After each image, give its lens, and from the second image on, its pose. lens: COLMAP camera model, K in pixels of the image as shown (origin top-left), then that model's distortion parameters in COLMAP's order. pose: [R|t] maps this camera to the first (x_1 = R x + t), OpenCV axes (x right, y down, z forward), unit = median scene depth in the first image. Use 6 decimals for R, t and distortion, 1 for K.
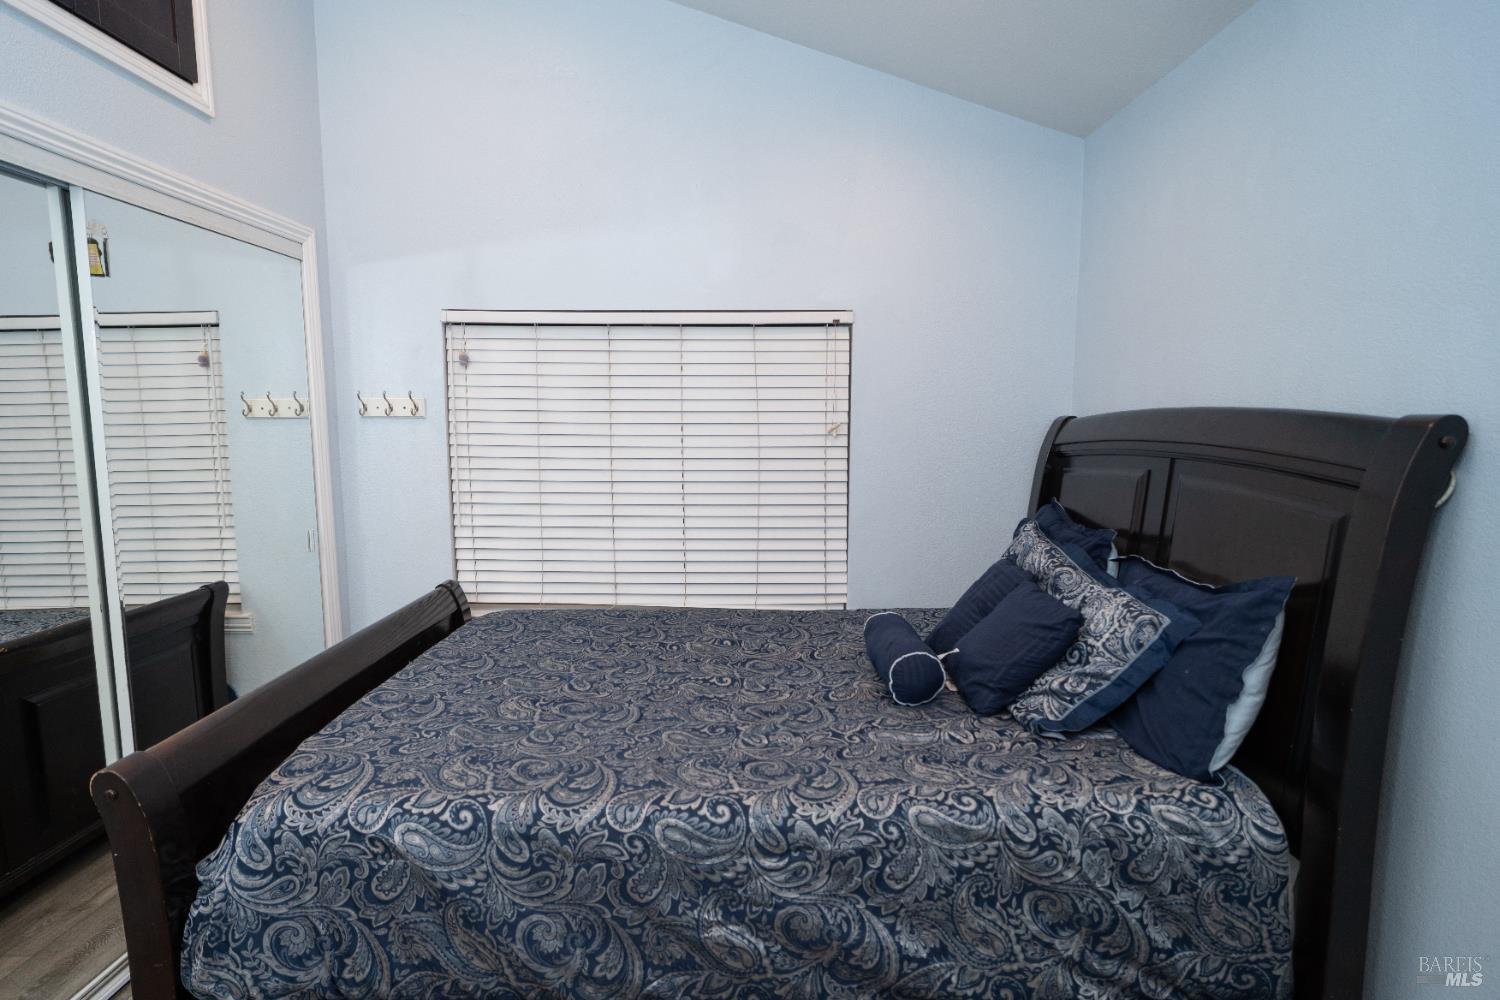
lens RADIAL K [[793.7, 0, 747.6], [0, 793.7, 497.9], [0, 0, 1]] dist [-0.001634, -0.000240]
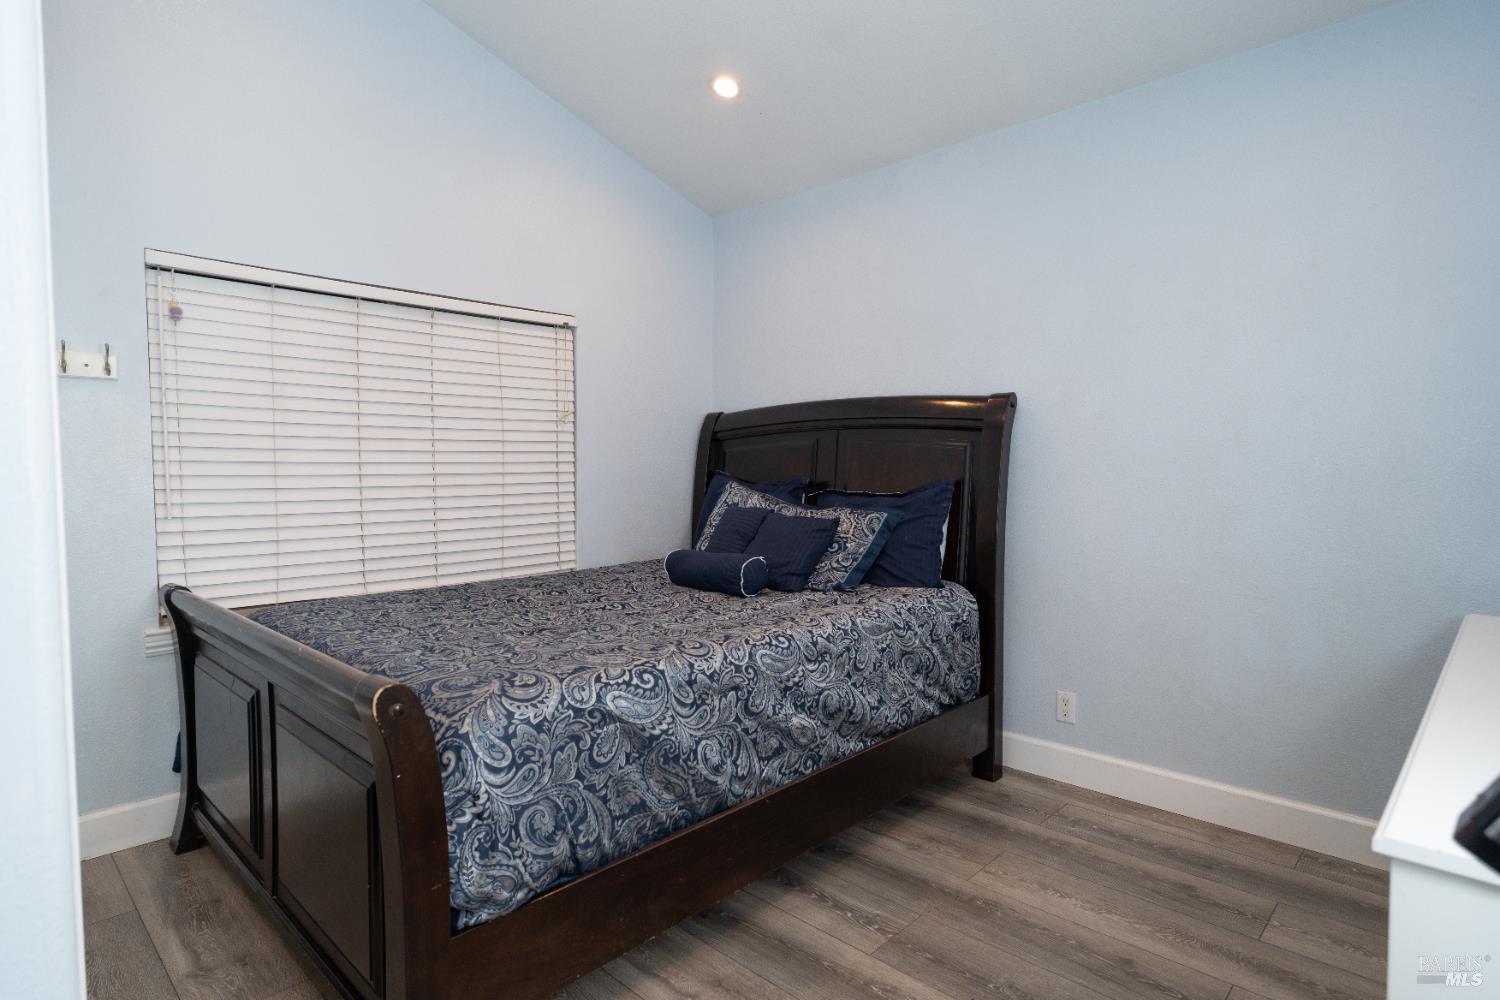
lens RADIAL K [[793.7, 0, 750.9], [0, 793.7, 503.6], [0, 0, 1]] dist [-0.001634, -0.000240]
pose [[0.680977, -0.038099, 0.731313, -1.131563], [0.079414, 0.996598, -0.022028, 0.177177], [-0.727986, 0.073077, 0.681686, 0.041168]]
